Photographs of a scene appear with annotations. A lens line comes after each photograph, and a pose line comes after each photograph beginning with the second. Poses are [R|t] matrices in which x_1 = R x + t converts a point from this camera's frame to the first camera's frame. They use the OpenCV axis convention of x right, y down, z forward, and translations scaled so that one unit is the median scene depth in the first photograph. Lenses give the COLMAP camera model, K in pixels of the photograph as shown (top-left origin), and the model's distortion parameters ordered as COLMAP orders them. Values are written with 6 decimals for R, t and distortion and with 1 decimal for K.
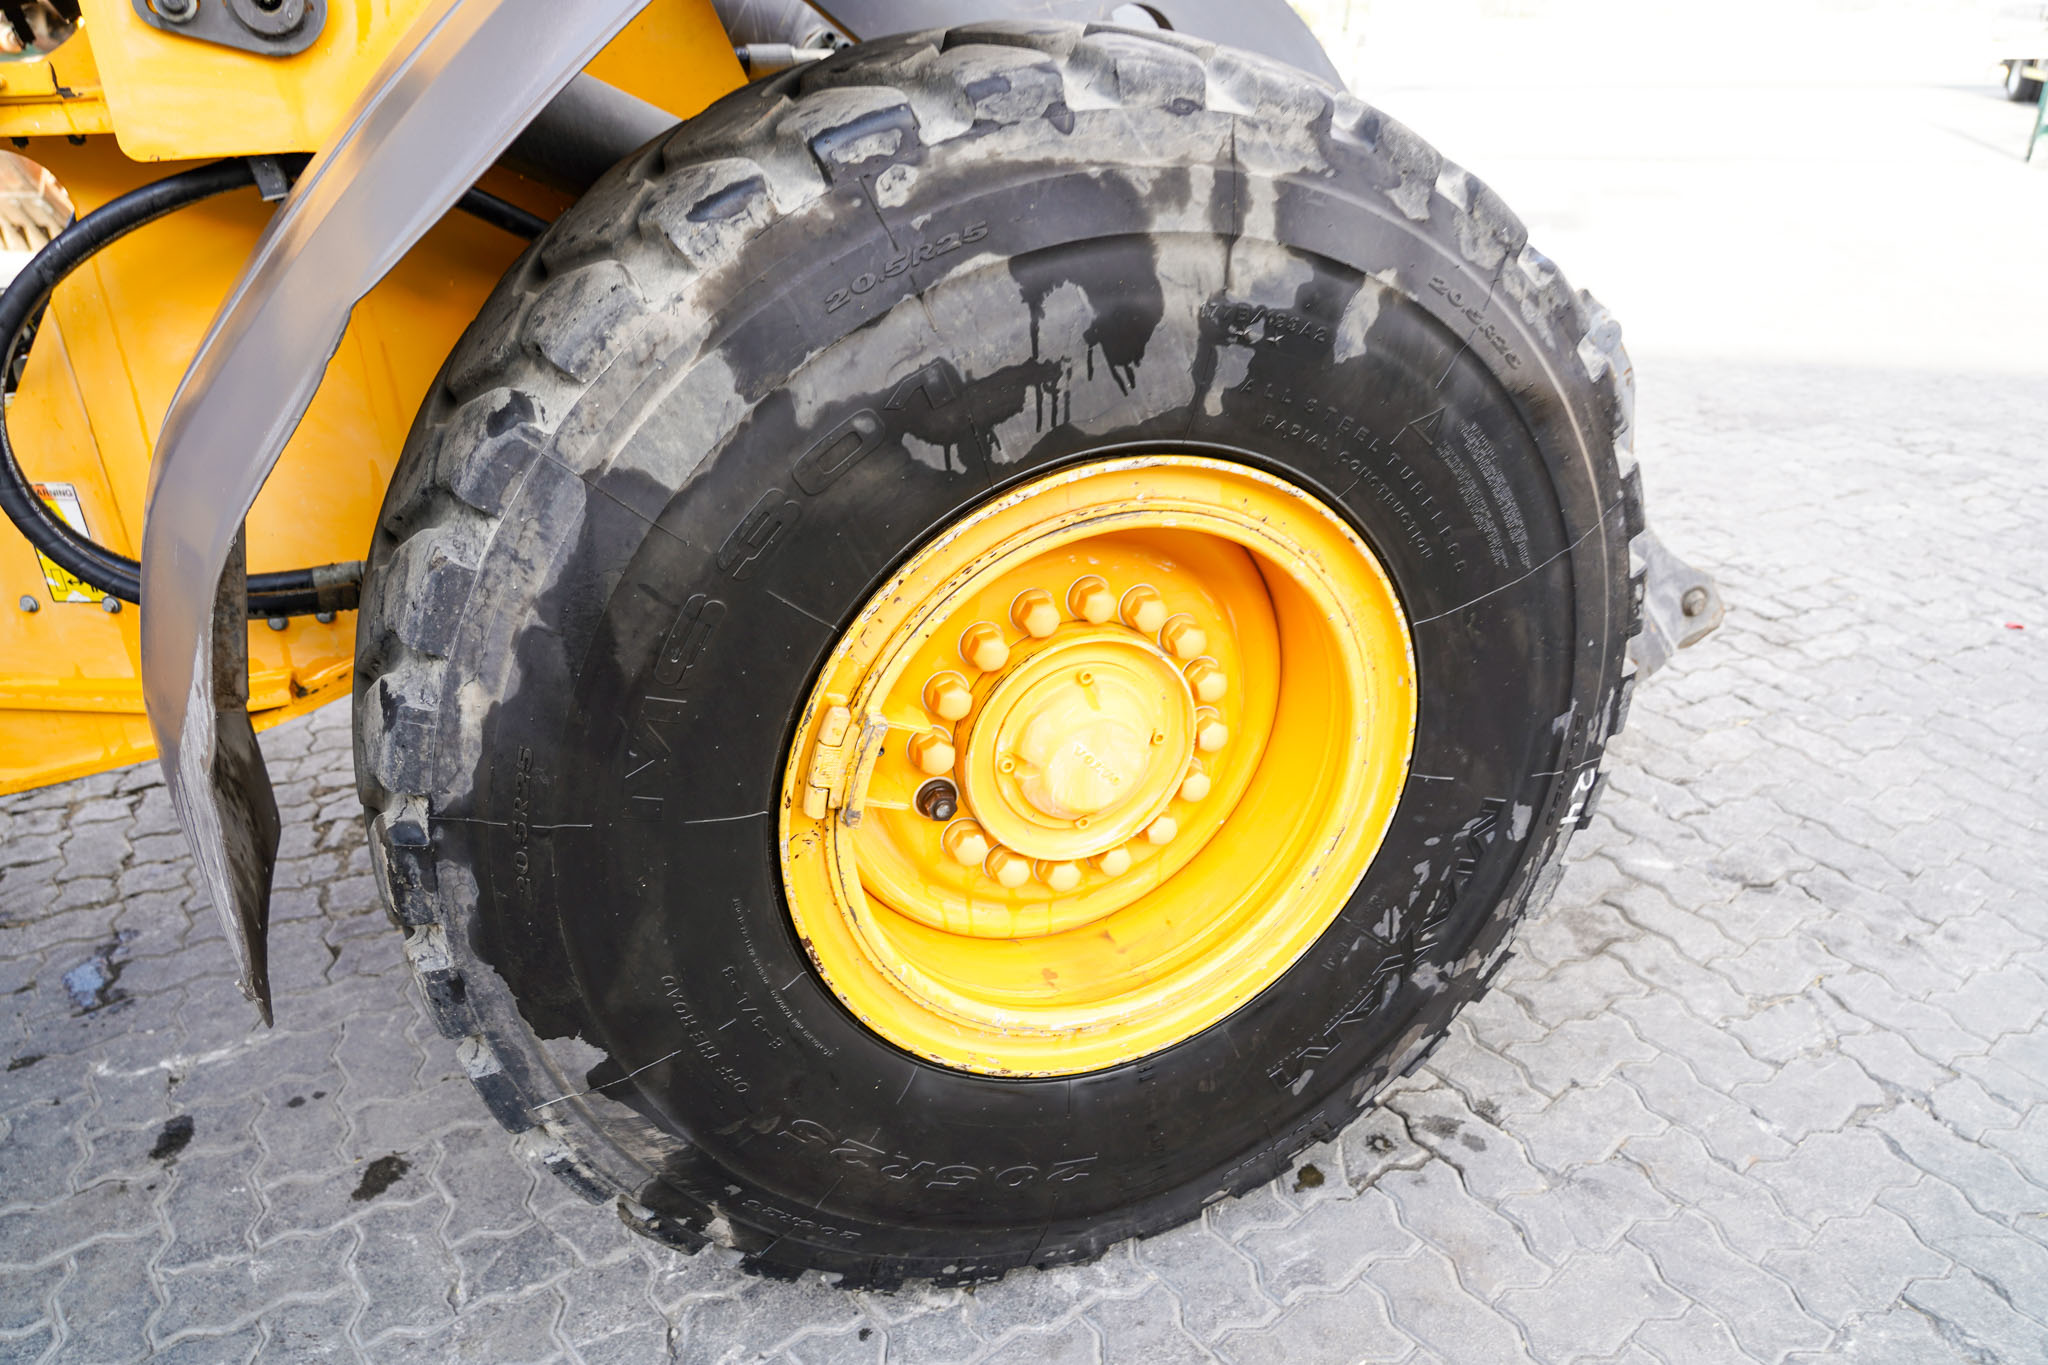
lens RADIAL K [[1401.9, 0, 1020.6], [0, 1401.9, 678.2], [0, 0, 1]] dist [-0.020490, 0.004462]
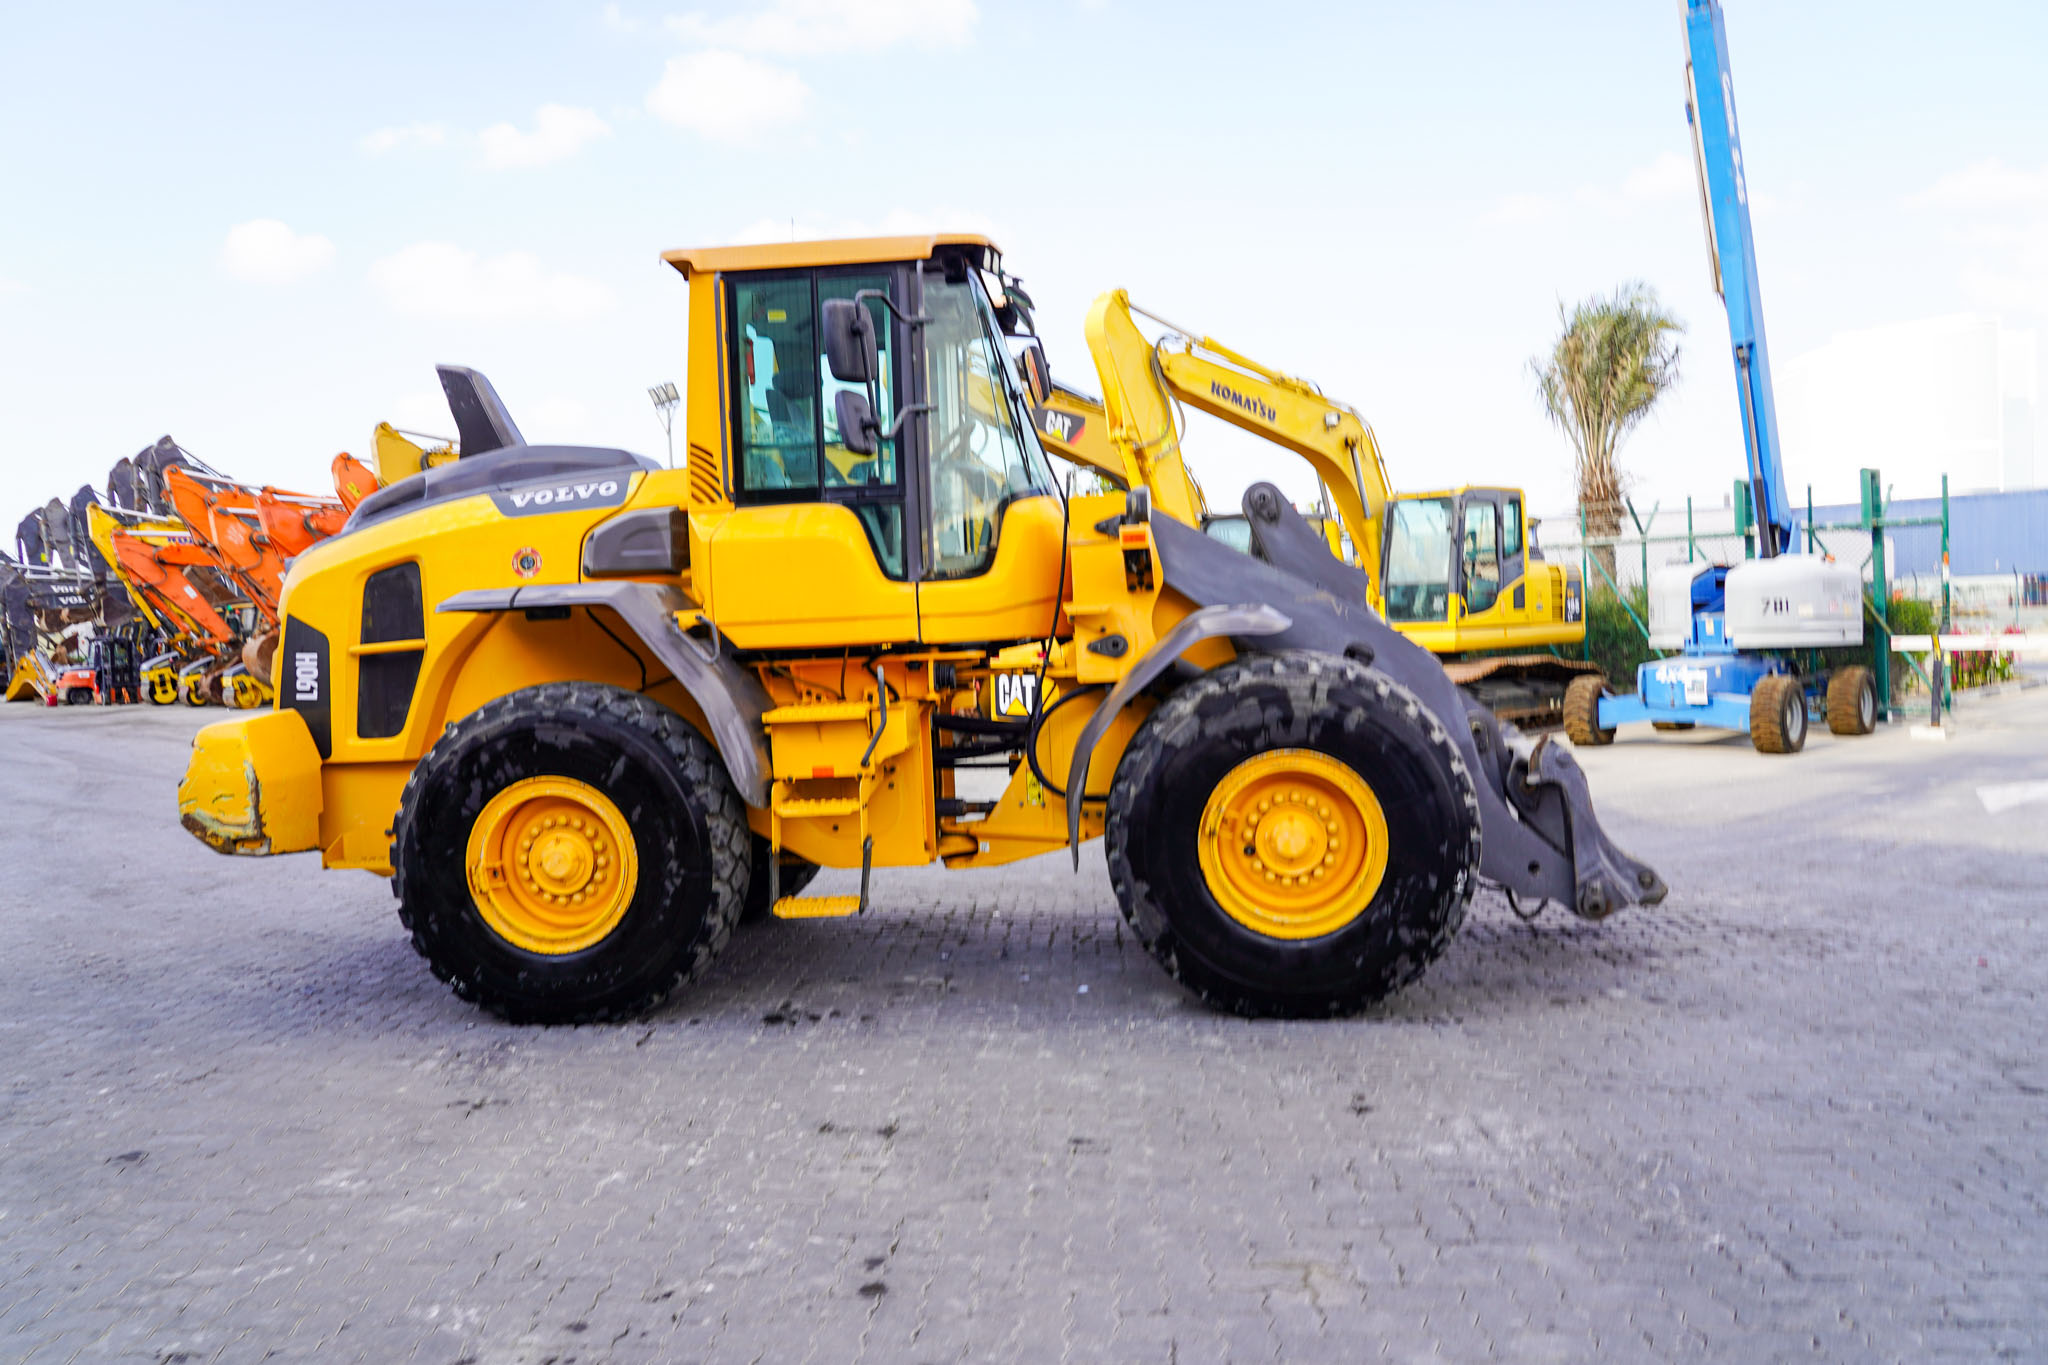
lens RADIAL K [[1429.8, 0, 1024.0], [0, 1429.8, 682.5], [0, 0, 1]] dist [-0.023996, 0.002421]
pose [[0.873128, 0.009677, -0.487395, 1.434702], [-0.191240, 0.926457, -0.324197, 1.162888], [0.448414, 0.376275, 0.810766, -2.813477]]
